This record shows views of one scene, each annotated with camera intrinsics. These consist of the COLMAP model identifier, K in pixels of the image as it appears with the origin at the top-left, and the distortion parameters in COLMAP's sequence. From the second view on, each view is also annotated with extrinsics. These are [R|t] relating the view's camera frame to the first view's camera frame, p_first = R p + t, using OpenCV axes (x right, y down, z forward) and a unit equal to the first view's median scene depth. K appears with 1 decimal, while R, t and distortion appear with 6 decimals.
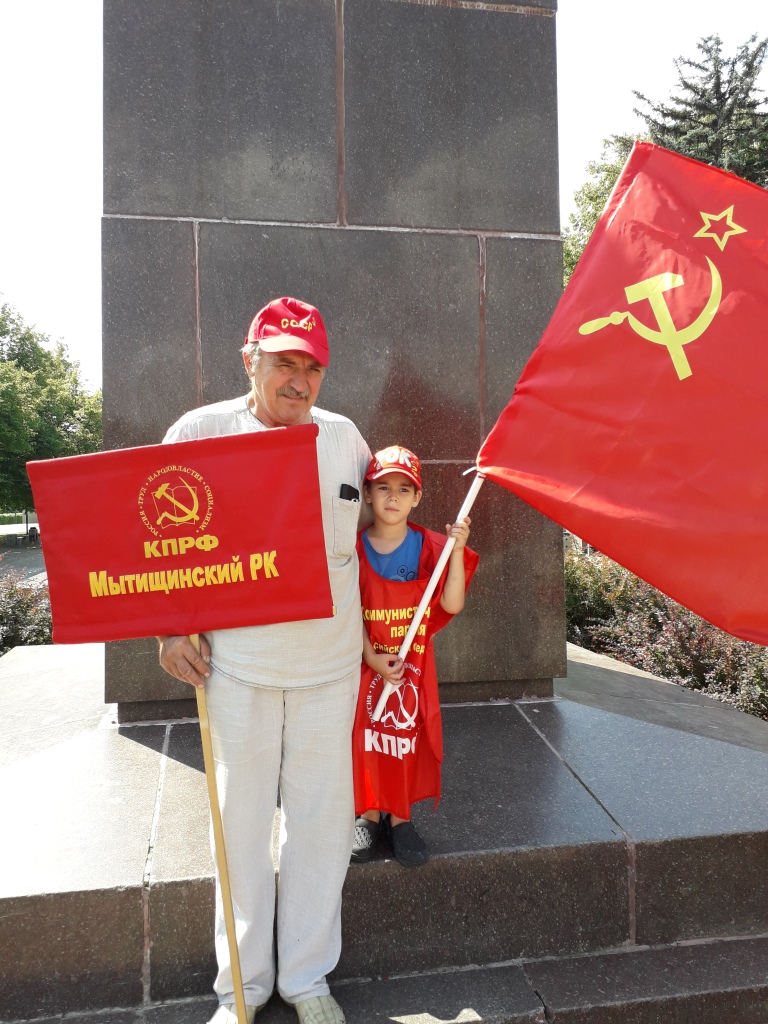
lens RADIAL K [[794.5, 0, 367.4], [0, 794.5, 515.5], [0, 0, 1]] dist [0.007817, -0.002471]
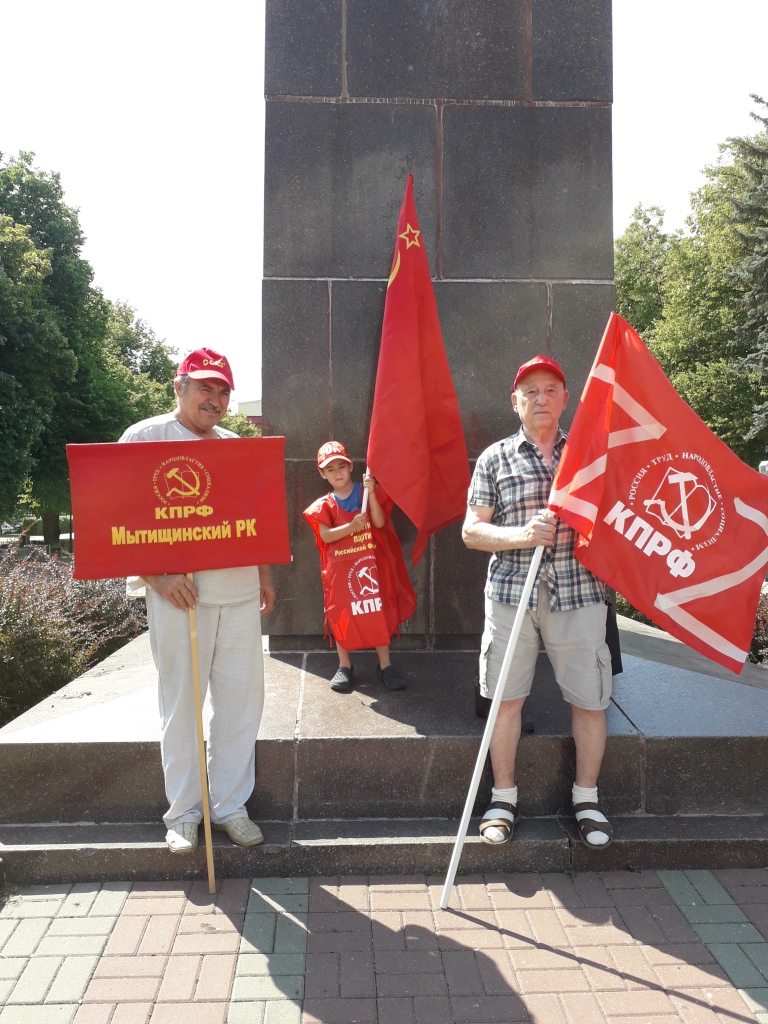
lens RADIAL K [[794.5, 0, 367.4], [0, 794.5, 515.5], [0, 0, 1]] dist [0.007817, -0.002471]
pose [[0.990286, 0.012099, -0.138515, 0.038077], [-0.013261, 0.999884, -0.007470, 0.036681], [0.138409, 0.009234, 0.990332, -0.316735]]
